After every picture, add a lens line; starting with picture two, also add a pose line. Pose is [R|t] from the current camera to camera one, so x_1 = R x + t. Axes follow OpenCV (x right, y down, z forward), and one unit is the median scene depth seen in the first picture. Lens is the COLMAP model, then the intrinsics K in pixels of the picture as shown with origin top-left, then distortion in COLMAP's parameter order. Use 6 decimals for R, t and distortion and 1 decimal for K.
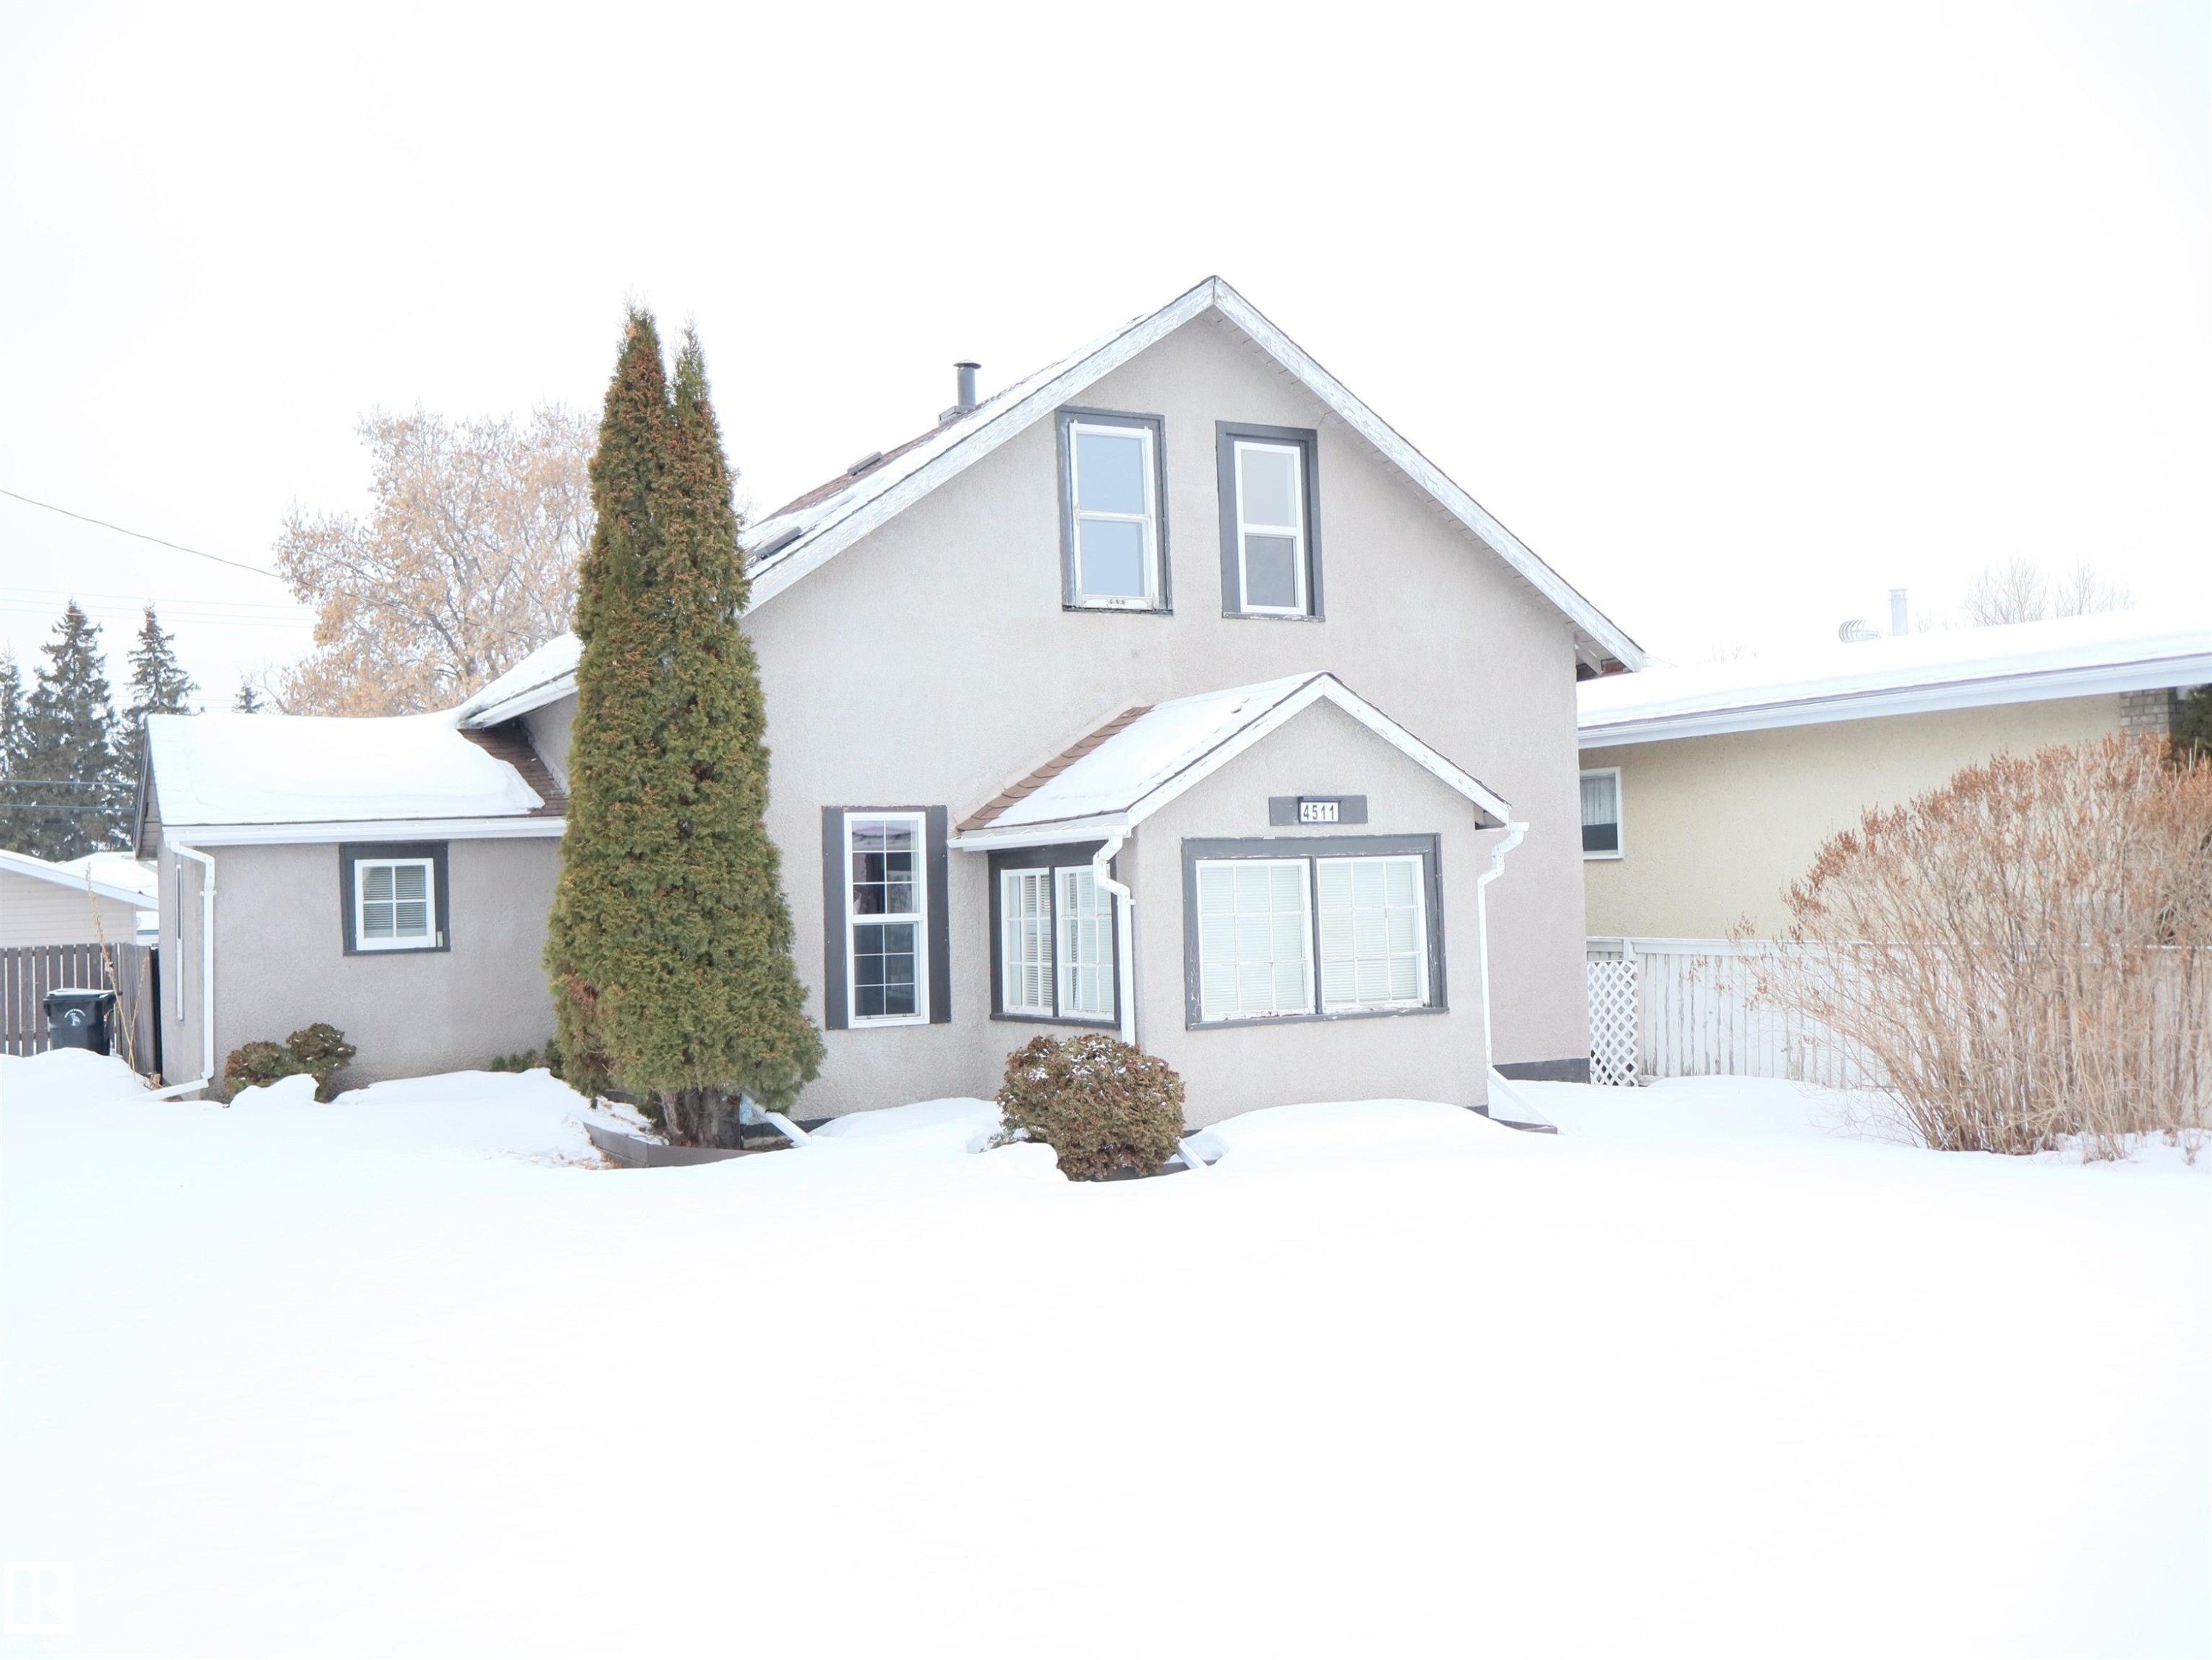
lens RADIAL K [[2081.4, 0, 1099.0], [0, 2081.4, 826.9], [0, 0, 1]] dist [0.012313, 0.000000]
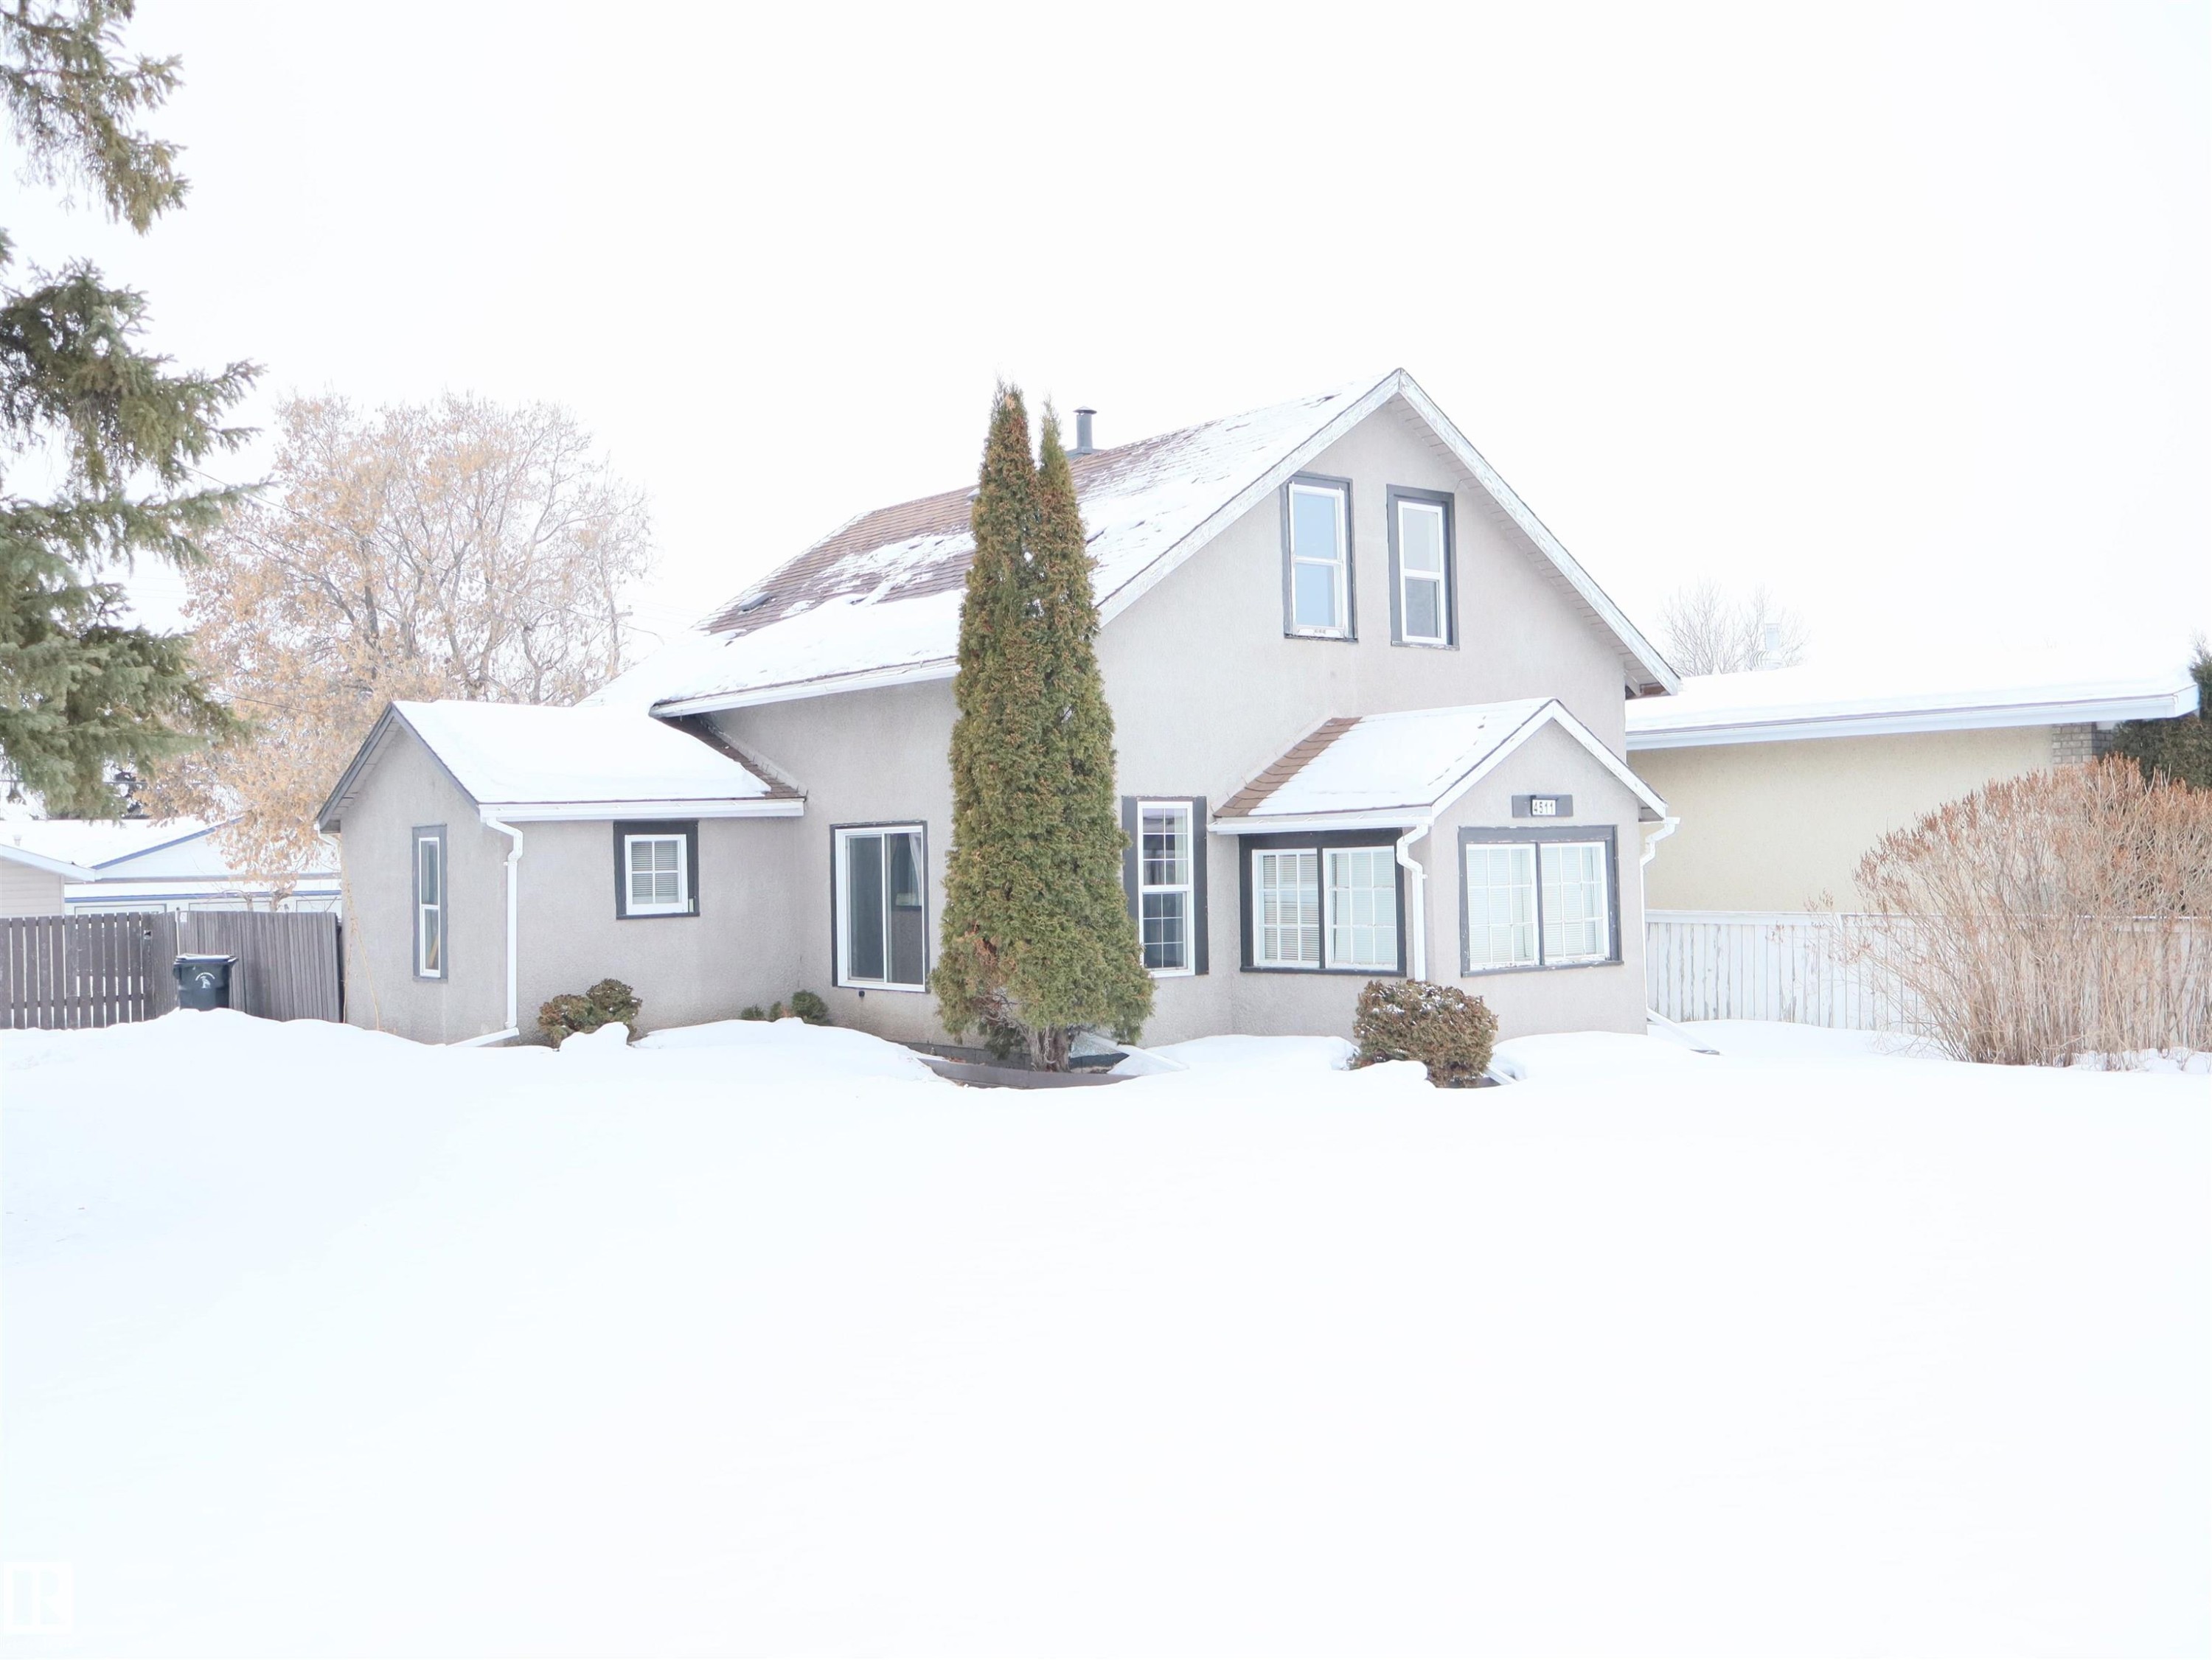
lens RADIAL K [[2081.4, 0, 1112.6], [0, 2081.4, 824.4], [0, 0, 1]] dist [0.012313, 0.000000]
pose [[0.981589, 0.012263, 0.190613, -0.345245], [-0.013757, 0.999884, 0.006512, -0.001132], [-0.190511, -0.009015, 0.981644, -0.178036]]
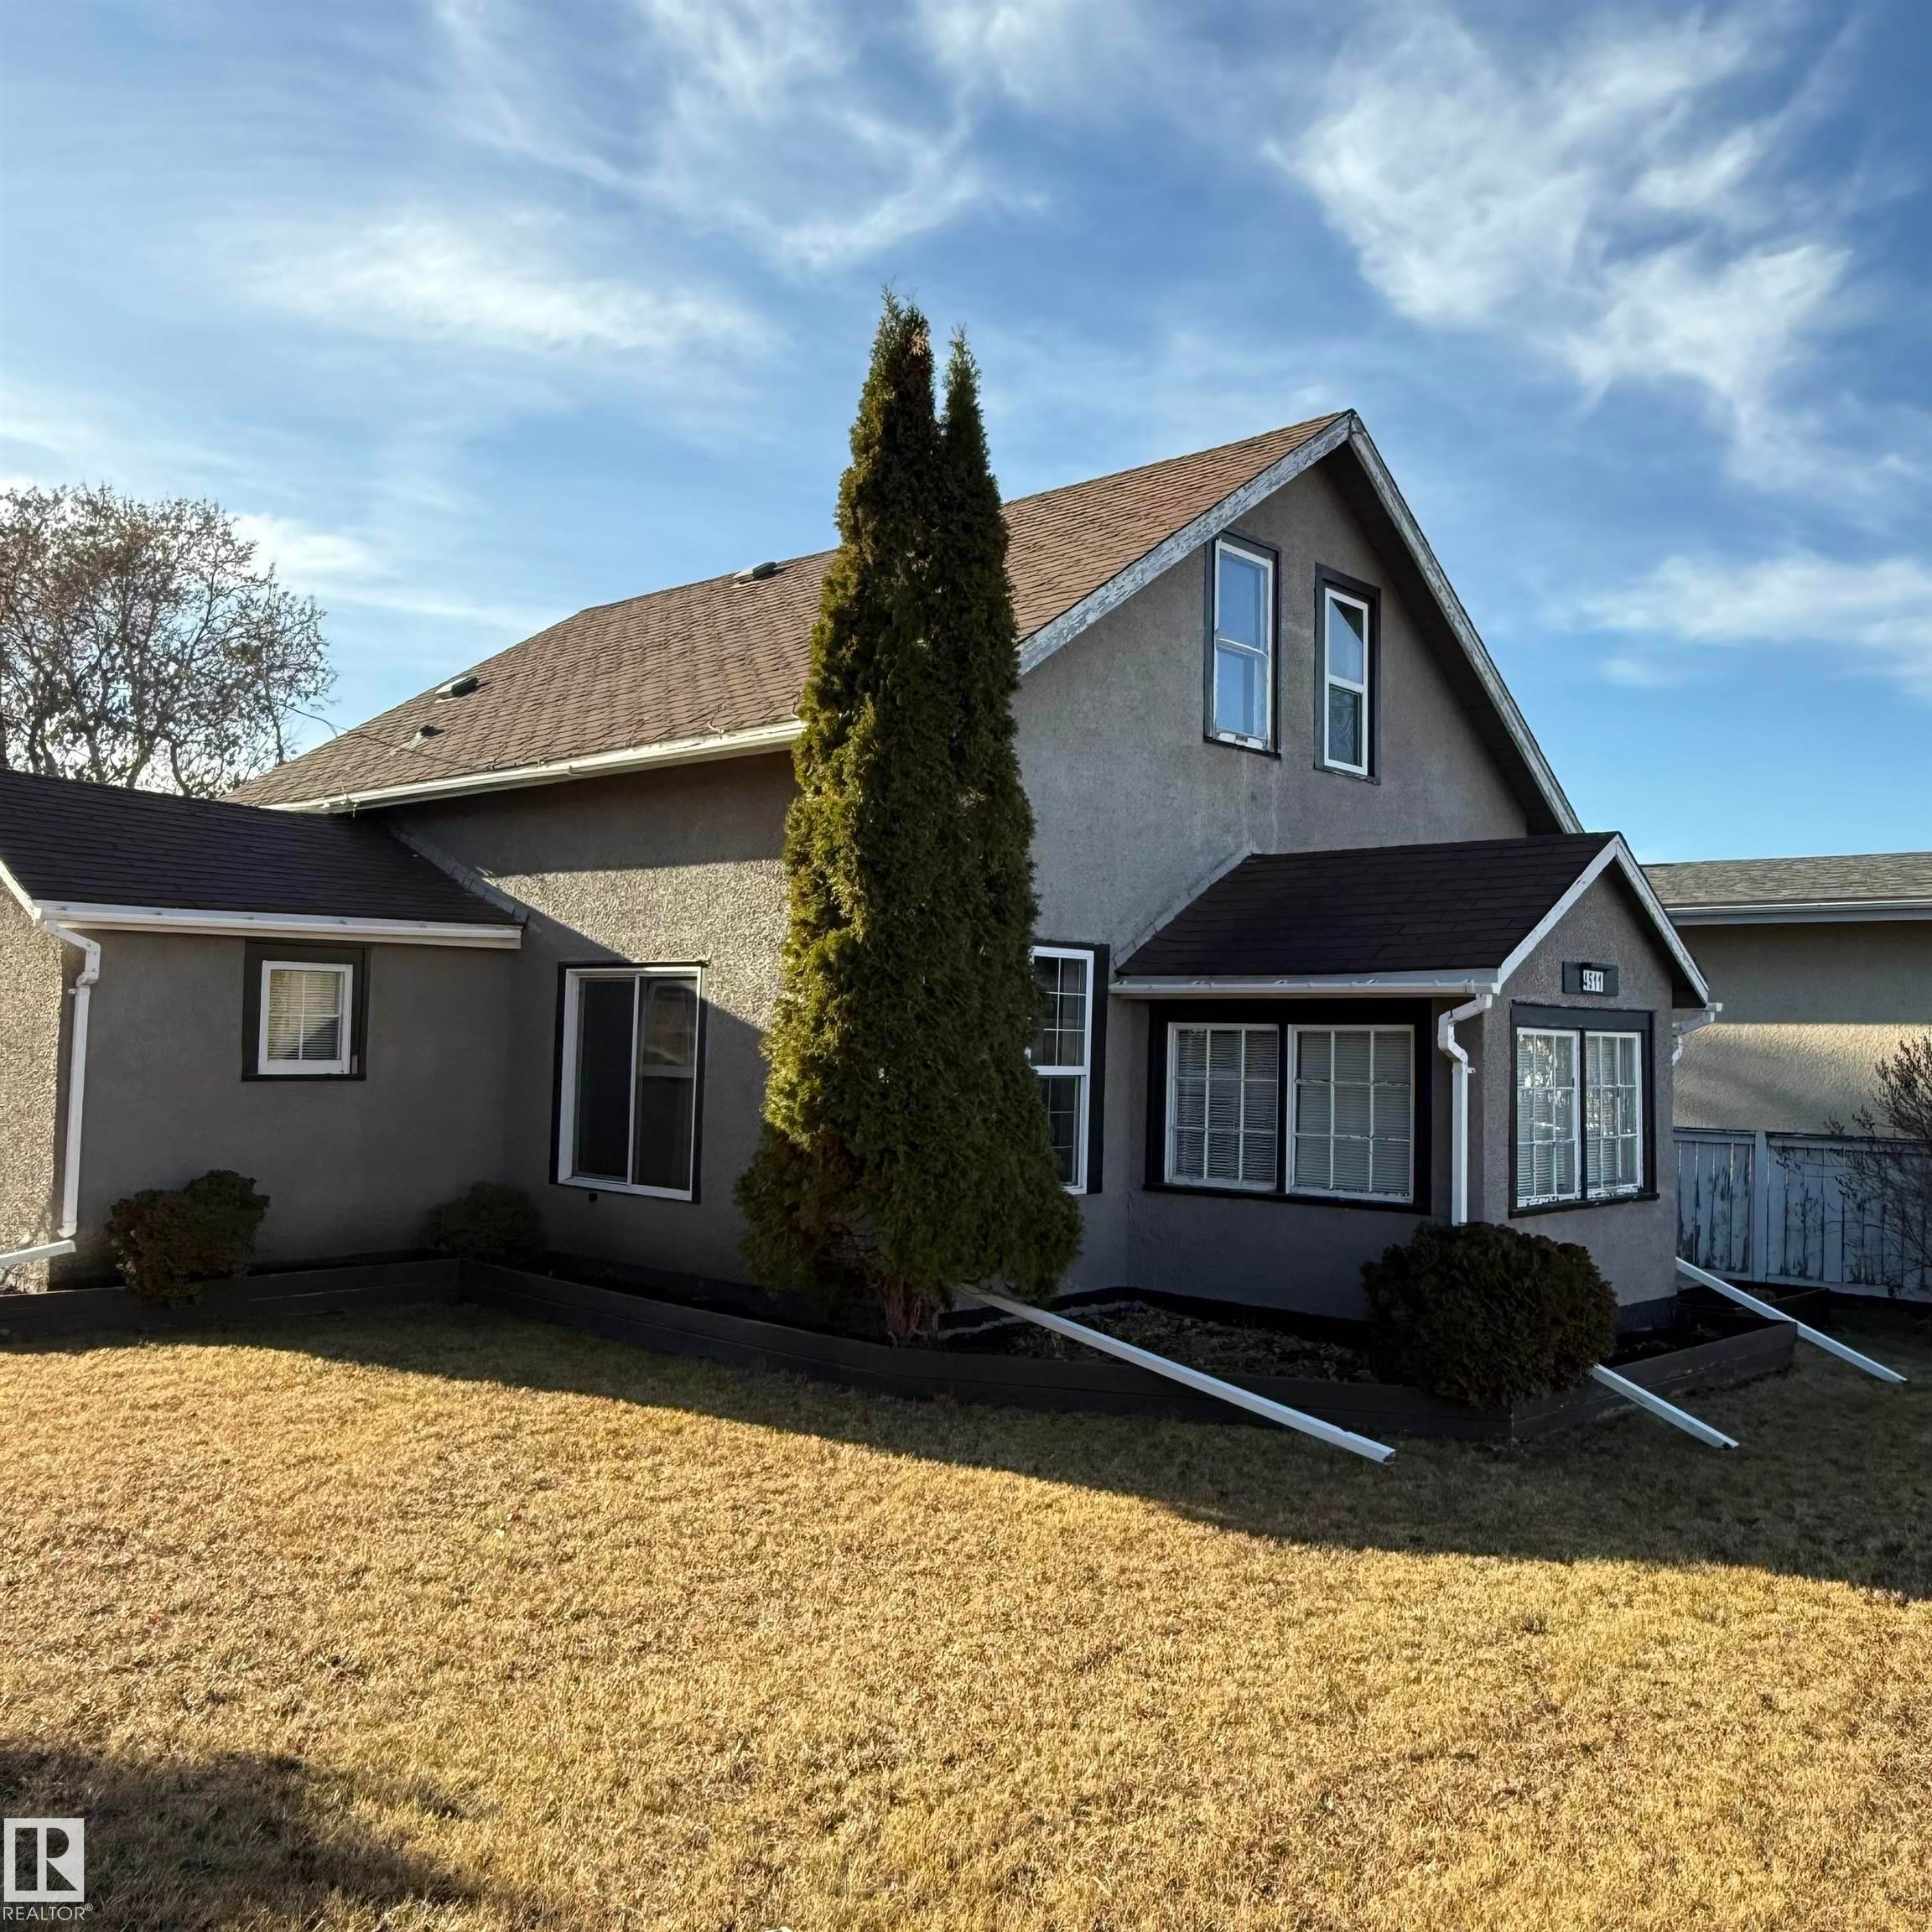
lens RADIAL K [[1732.4, 0, 978.1], [0, 1732.4, 948.2], [0, 0, 1]] dist [0.012763, 0.024434]
pose [[0.938820, 0.071629, 0.336876, -0.357679], [-0.062898, 0.997342, -0.036775, 0.020715], [-0.338615, 0.013336, 0.940831, 0.317786]]
